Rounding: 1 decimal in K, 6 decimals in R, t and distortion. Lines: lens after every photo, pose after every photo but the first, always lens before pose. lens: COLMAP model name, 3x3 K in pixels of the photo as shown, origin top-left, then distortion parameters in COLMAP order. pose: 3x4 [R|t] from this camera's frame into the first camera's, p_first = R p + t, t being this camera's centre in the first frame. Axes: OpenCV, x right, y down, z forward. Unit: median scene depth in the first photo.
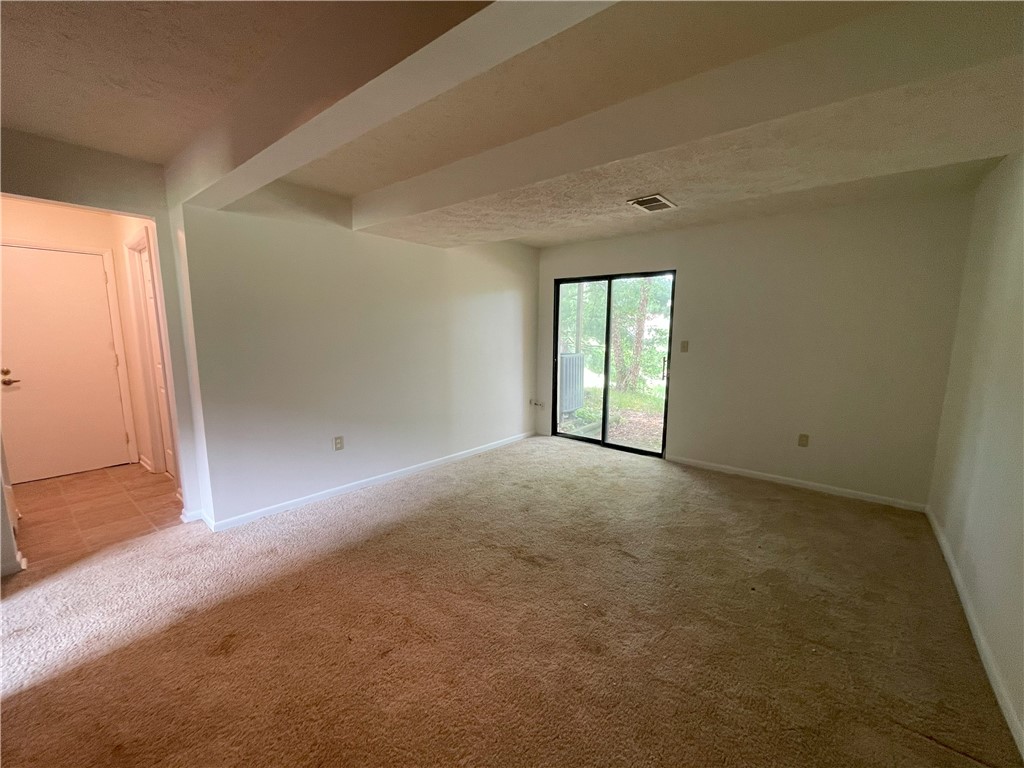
lens RADIAL K [[420.6, 0, 513.3], [0, 420.6, 383.9], [0, 0, 1]] dist [-0.000097, 0.000705]
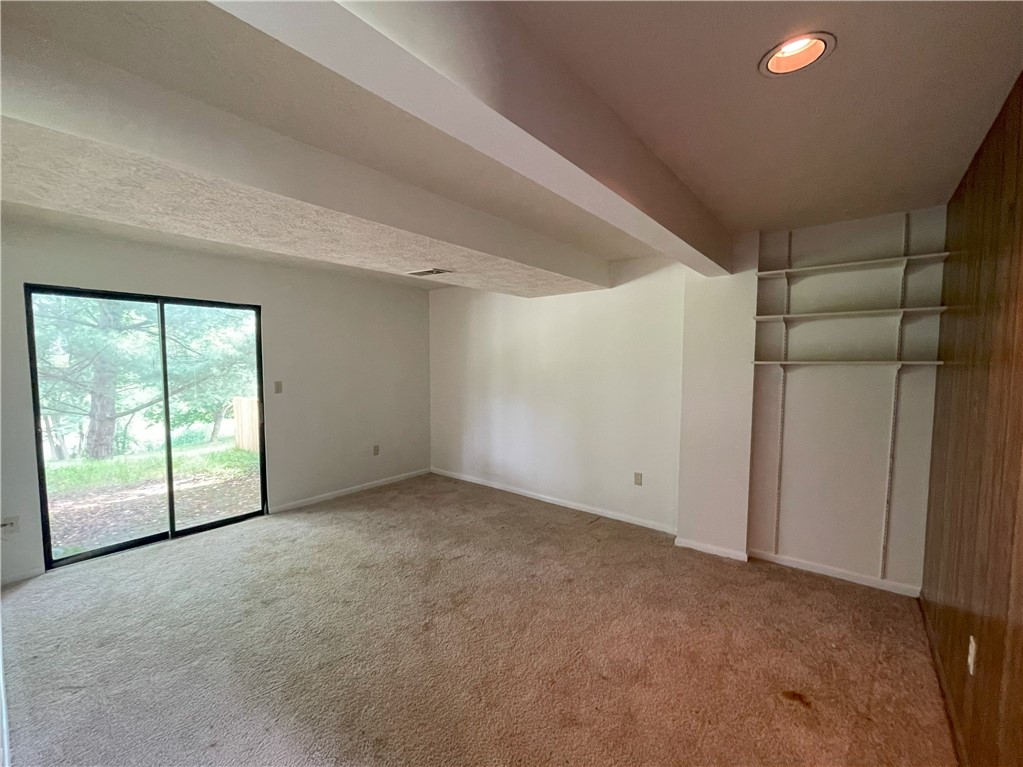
lens RADIAL K [[420.1, 0, 518.1], [0, 420.1, 388.1], [0, 0, 1]] dist [-0.000097, 0.000705]
pose [[-0.012890, -0.072662, 0.997273, -0.570431], [0.128336, 0.988987, 0.073717, -0.092040], [-0.991647, 0.128937, -0.003423, 0.486721]]
